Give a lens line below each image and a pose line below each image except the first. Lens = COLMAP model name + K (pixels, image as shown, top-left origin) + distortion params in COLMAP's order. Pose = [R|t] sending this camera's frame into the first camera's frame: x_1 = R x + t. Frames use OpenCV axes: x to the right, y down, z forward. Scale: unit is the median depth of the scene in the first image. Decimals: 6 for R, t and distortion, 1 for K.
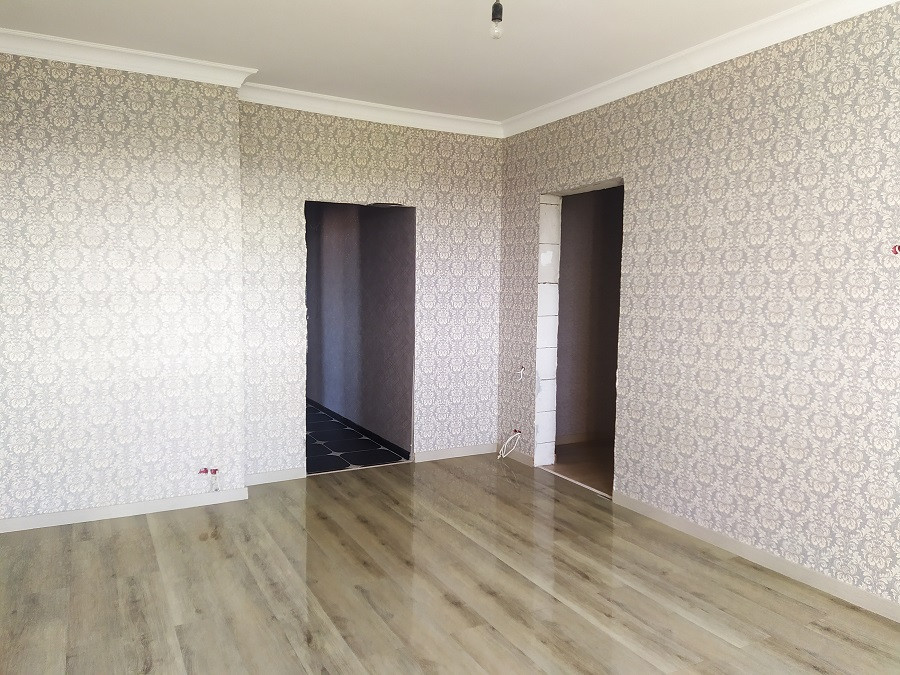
lens RADIAL K [[659.9, 0, 446.7], [0, 659.9, 340.3], [0, 0, 1]] dist [0.118579, -0.158617]
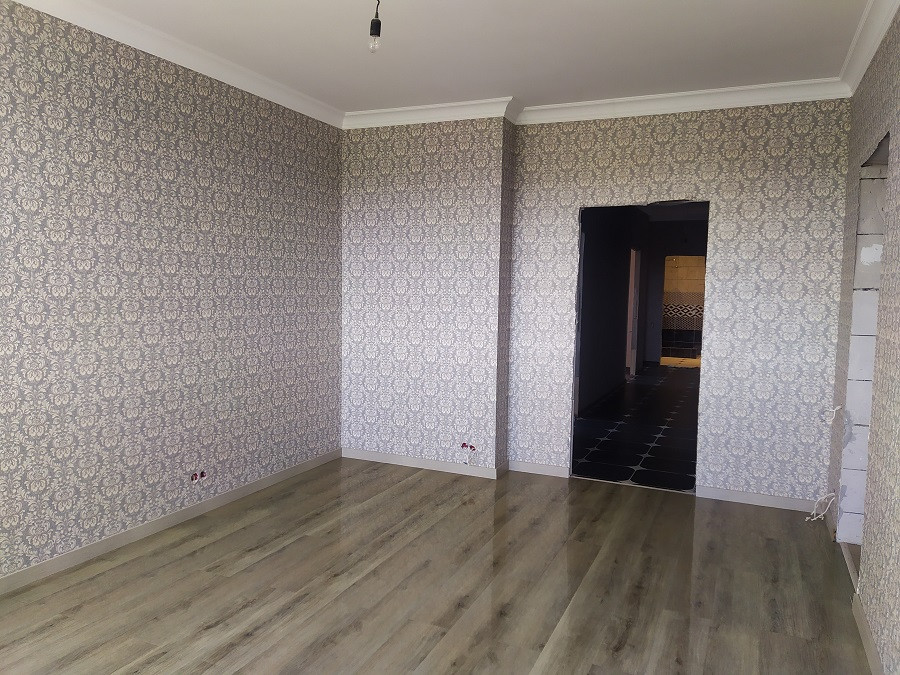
lens RADIAL K [[659.9, 0, 446.7], [0, 659.9, 340.3], [0, 0, 1]] dist [0.118579, -0.158617]
pose [[0.610822, 0.066612, -0.788961, 0.482216], [-0.078781, 0.996623, 0.023152, -0.014354], [0.787839, 0.048013, 0.614007, 0.220122]]
